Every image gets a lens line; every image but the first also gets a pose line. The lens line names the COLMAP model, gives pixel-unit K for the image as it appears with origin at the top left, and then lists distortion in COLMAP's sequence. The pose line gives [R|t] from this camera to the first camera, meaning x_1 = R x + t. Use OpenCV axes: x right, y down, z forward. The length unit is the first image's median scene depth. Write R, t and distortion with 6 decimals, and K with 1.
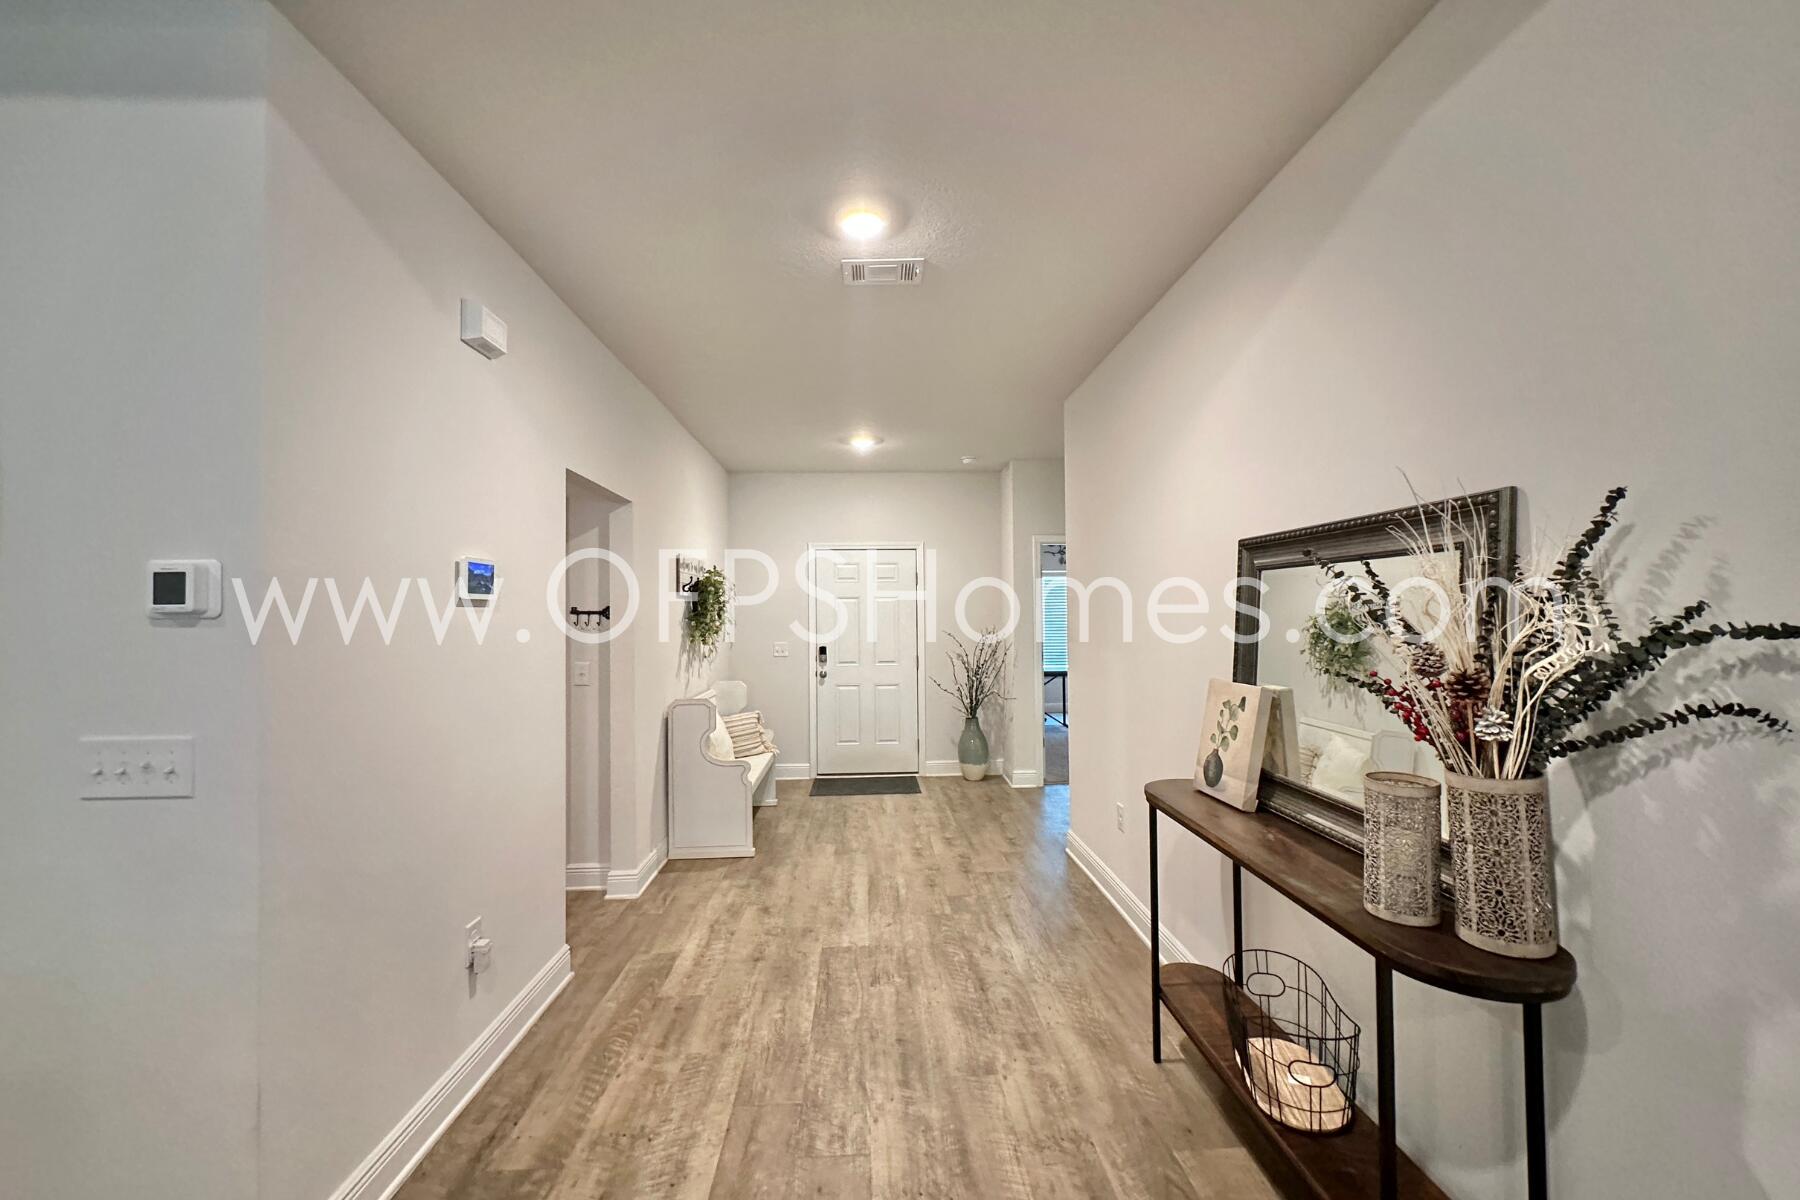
lens RADIAL K [[719.2, 0, 900.0], [0, 719.2, 600.0], [0, 0, 1]] dist [-0.001678, 0.000186]
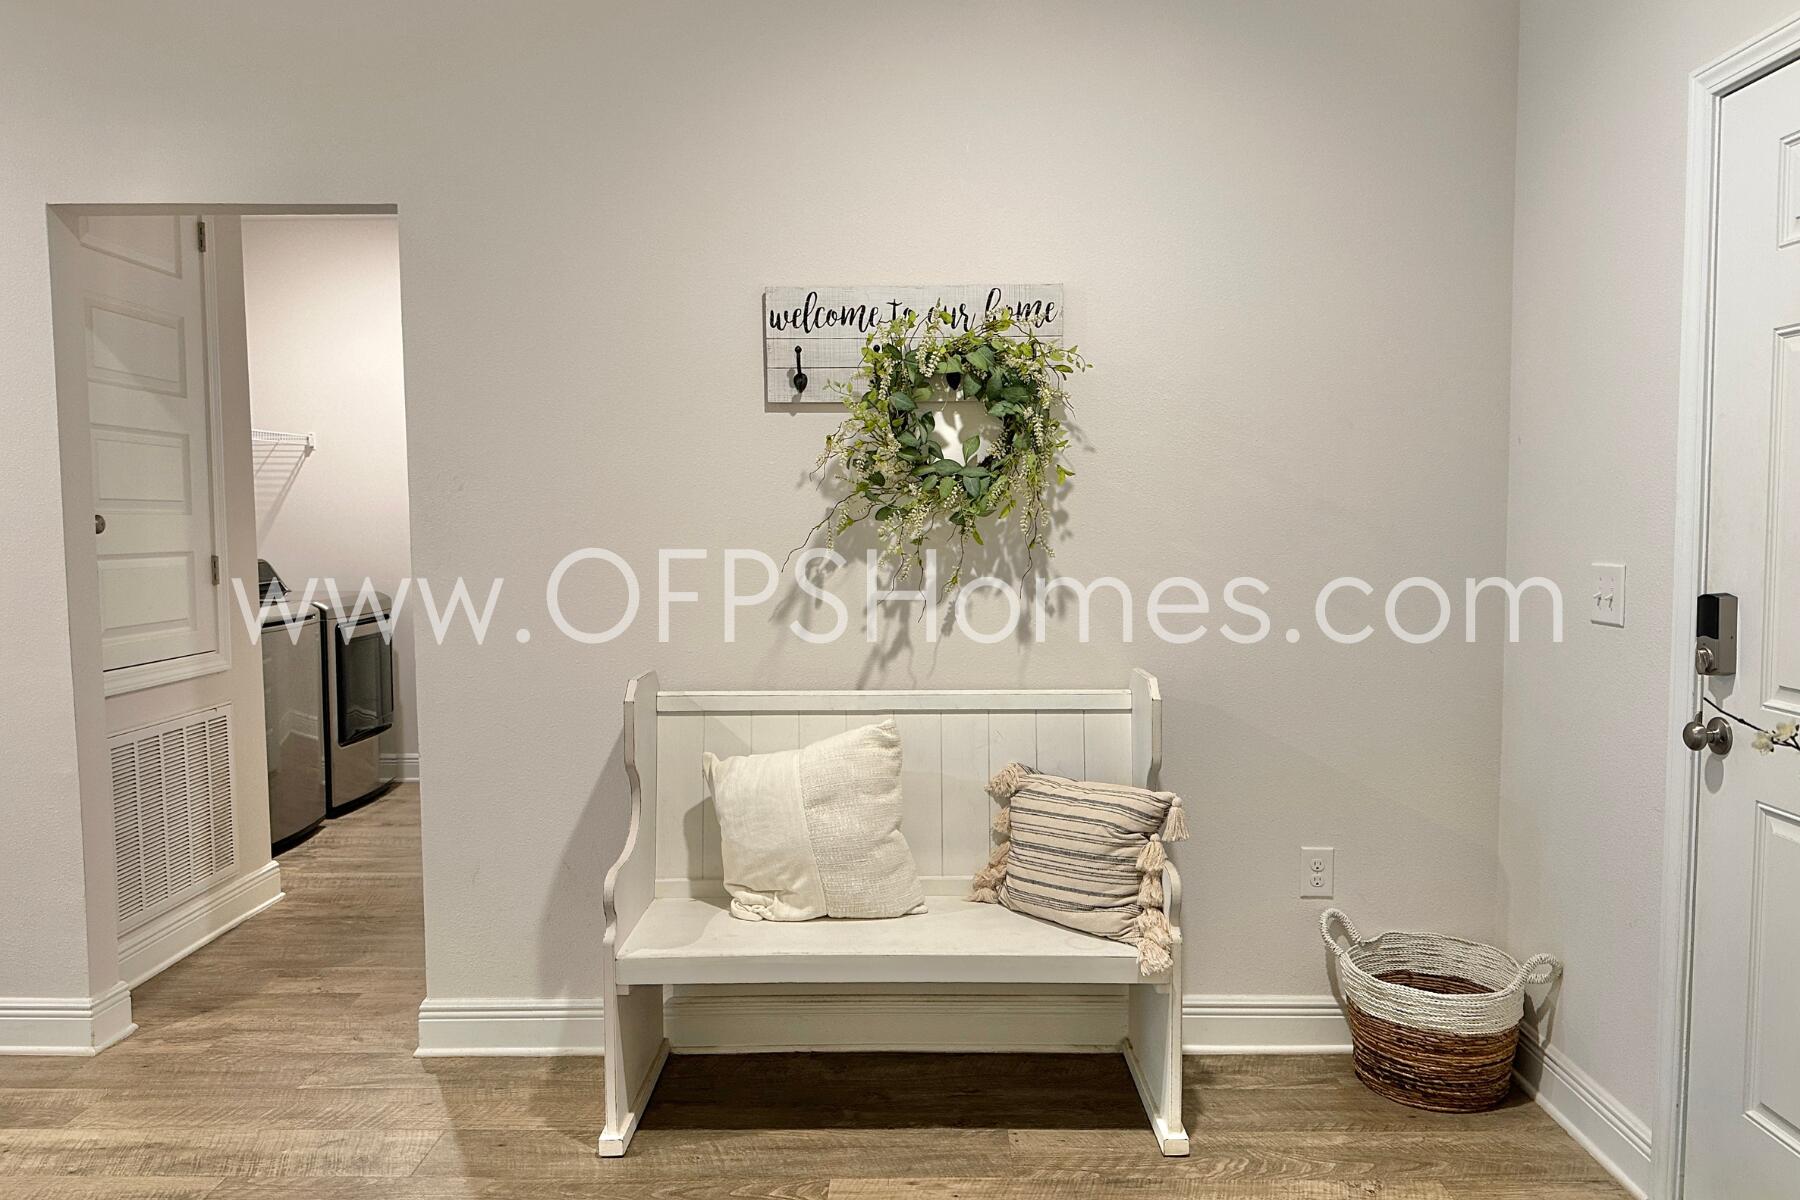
lens RADIAL K [[1290.6, 0, 900.0], [0, 1290.6, 600.0], [0, 0, 1]] dist [-0.002835, -0.001510]
pose [[-0.052365, 0.074285, -0.995861, 0.451799], [0.024851, 0.997018, 0.073064, 0.060229], [0.998319, -0.020922, -0.054055, 1.394730]]
